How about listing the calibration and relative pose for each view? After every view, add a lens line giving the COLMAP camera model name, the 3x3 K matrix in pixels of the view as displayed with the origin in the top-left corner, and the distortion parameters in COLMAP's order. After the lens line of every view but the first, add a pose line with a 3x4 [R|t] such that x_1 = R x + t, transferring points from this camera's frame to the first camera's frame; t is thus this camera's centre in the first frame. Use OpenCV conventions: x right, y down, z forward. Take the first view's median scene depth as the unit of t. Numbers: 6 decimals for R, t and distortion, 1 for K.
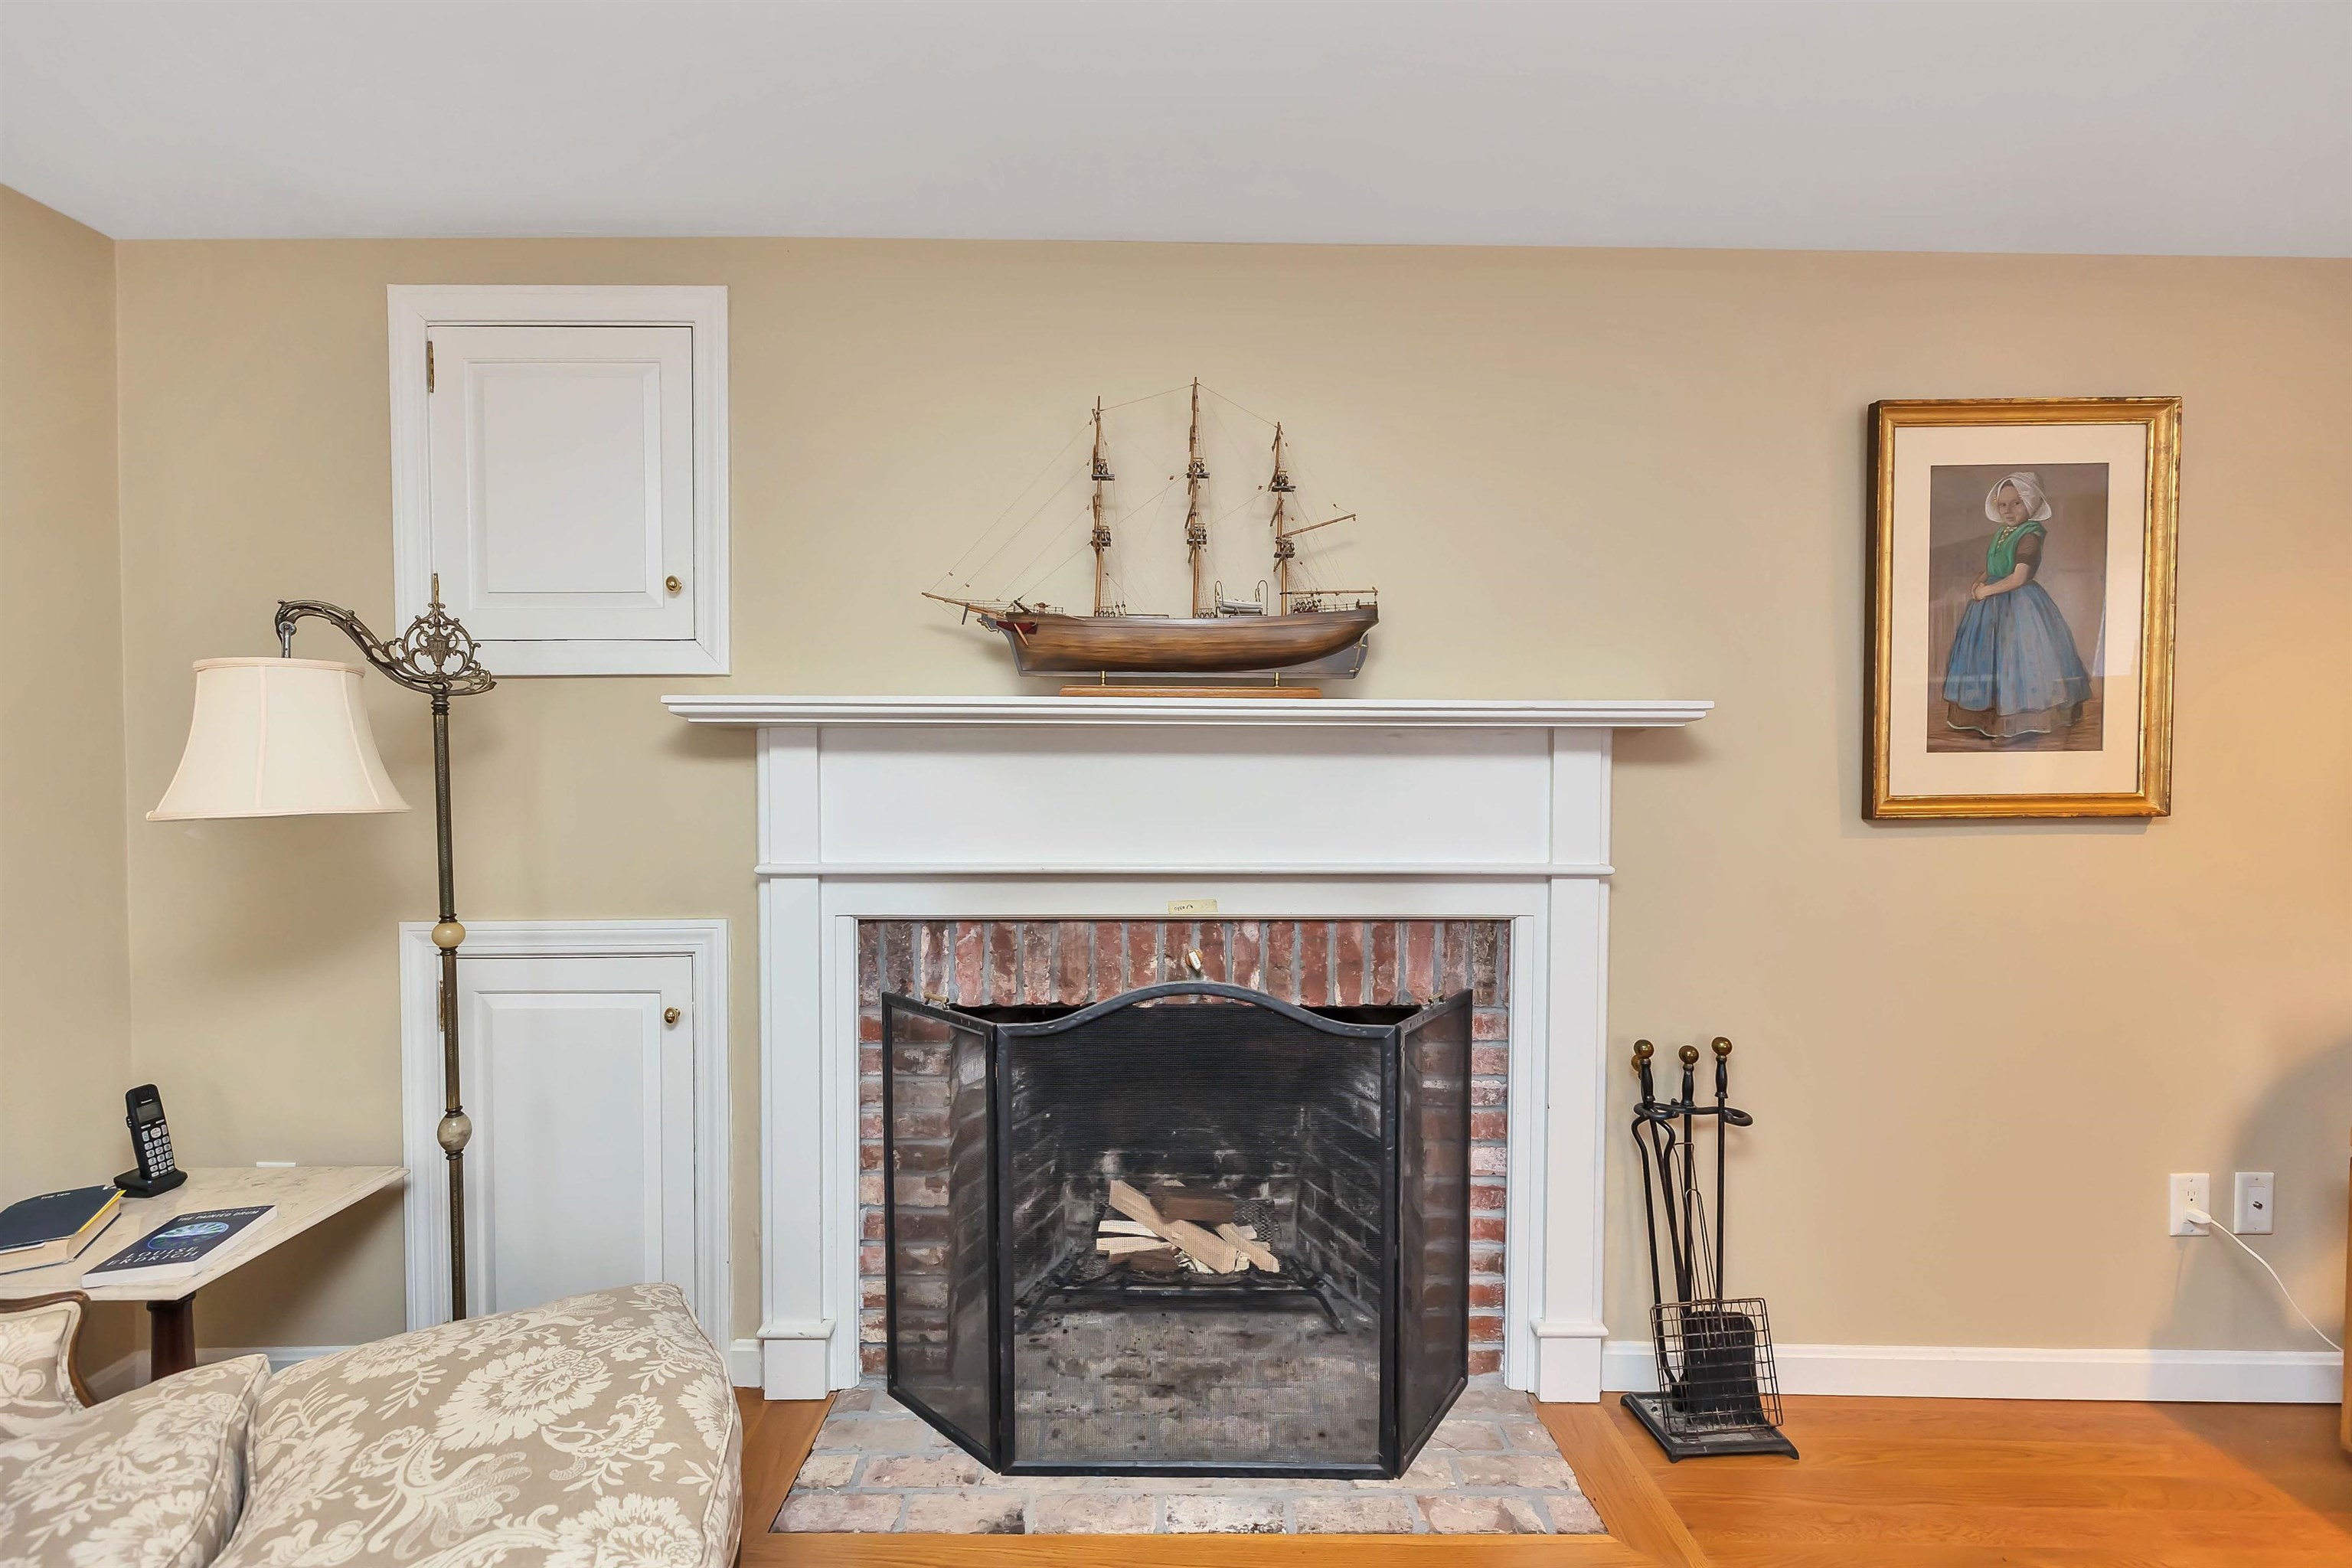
lens RADIAL K [[1021.5, 0, 1176.0], [0, 1021.5, 784.0], [0, 0, 1]] dist [0.003386, -0.000042]
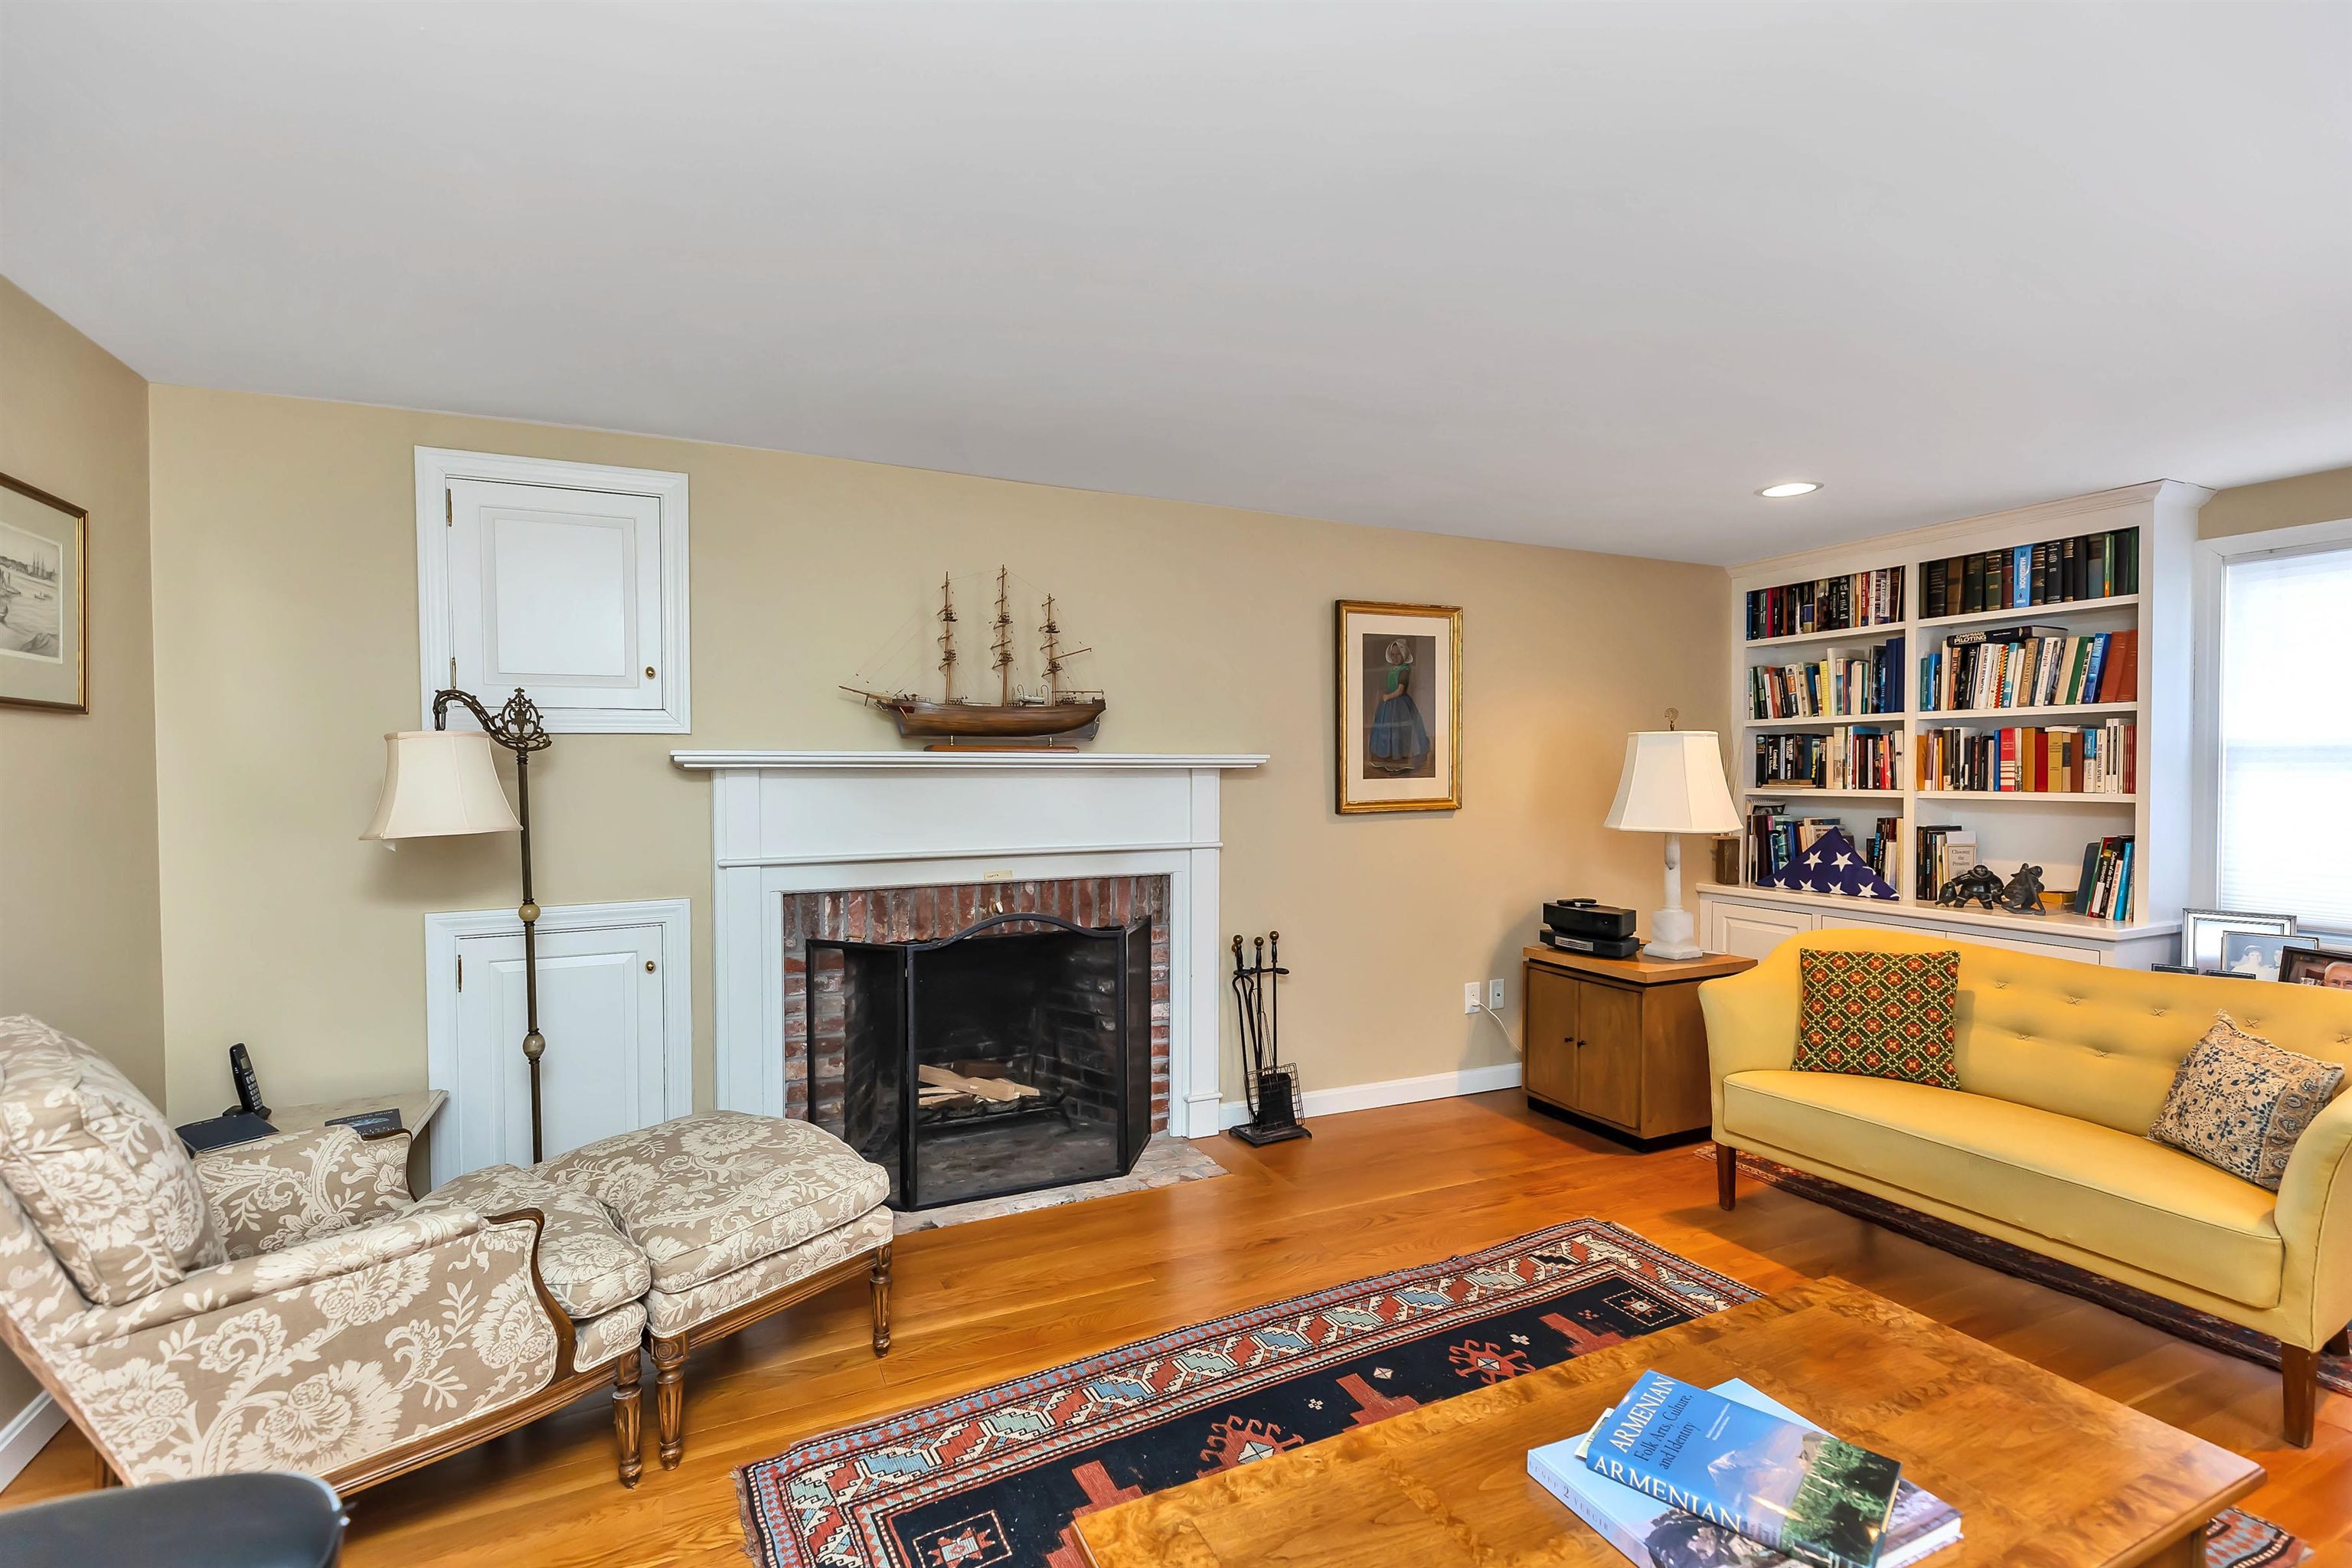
lens RADIAL K [[1072.3, 0, 1176.1], [0, 1072.3, 790.0], [0, 0, 1]] dist [-0.000095, 0.000111]
pose [[0.907754, -0.012603, 0.419314, -0.452854], [0.013122, 0.999913, 0.001646, -0.018426], [-0.419298, 0.004008, 0.907840, -0.715730]]
